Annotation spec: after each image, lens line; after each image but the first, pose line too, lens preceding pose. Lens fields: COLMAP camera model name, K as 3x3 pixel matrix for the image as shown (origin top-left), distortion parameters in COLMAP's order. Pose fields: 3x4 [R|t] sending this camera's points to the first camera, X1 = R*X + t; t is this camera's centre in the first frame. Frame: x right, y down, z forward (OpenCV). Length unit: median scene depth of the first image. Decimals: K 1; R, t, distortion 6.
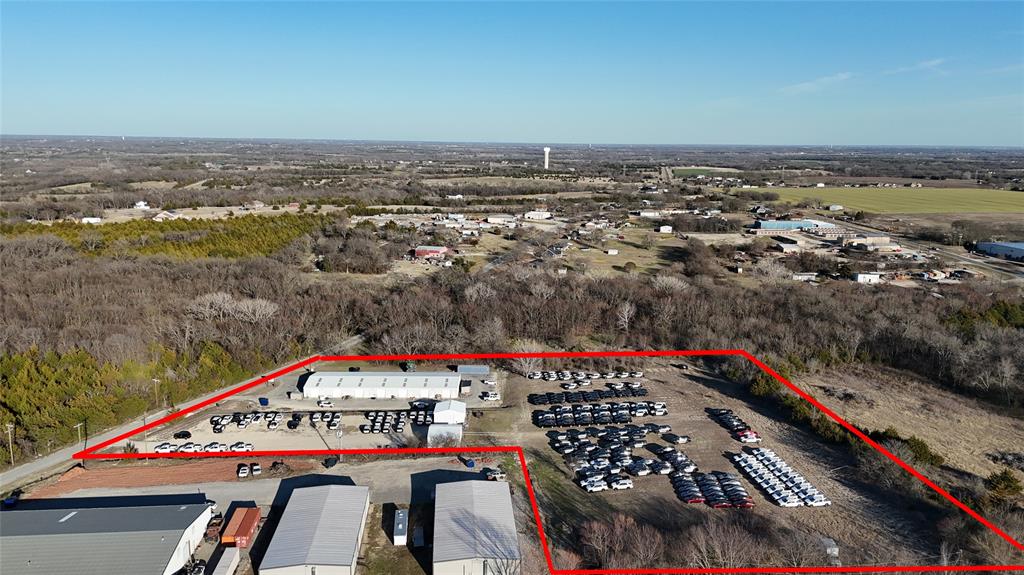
lens RADIAL K [[749.9, 0, 513.6], [0, 749.9, 286.9], [0, 0, 1]] dist [0.094795, -0.105080]
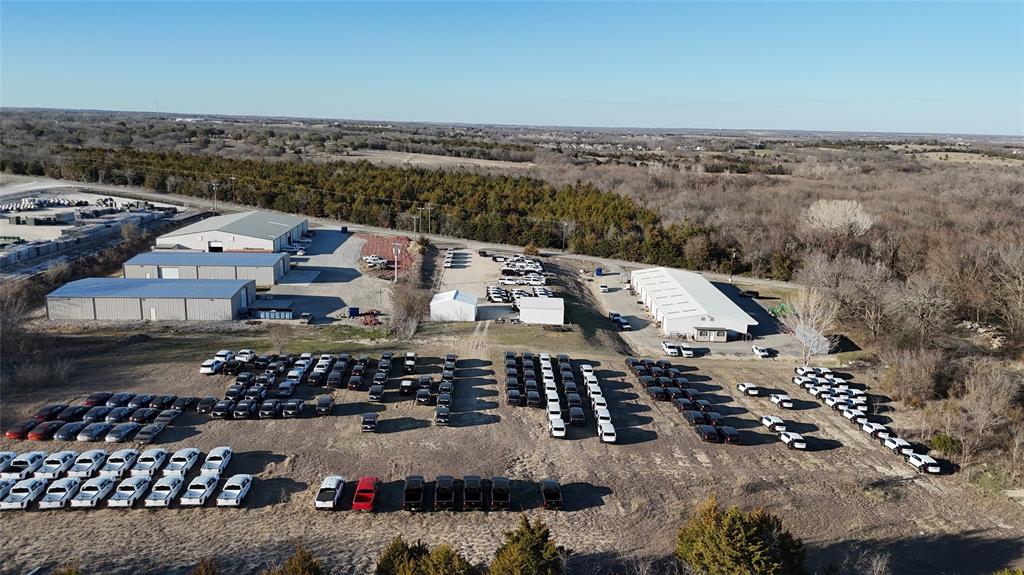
lens RADIAL K [[749.9, 0, 513.6], [0, 749.9, 286.9], [0, 0, 1]] dist [0.094795, -0.105080]
pose [[-0.016543, 0.200219, -0.979612, 0.565487], [-0.217899, 0.955475, 0.198965, 0.017003], [0.975831, 0.216747, 0.027821, 0.930426]]
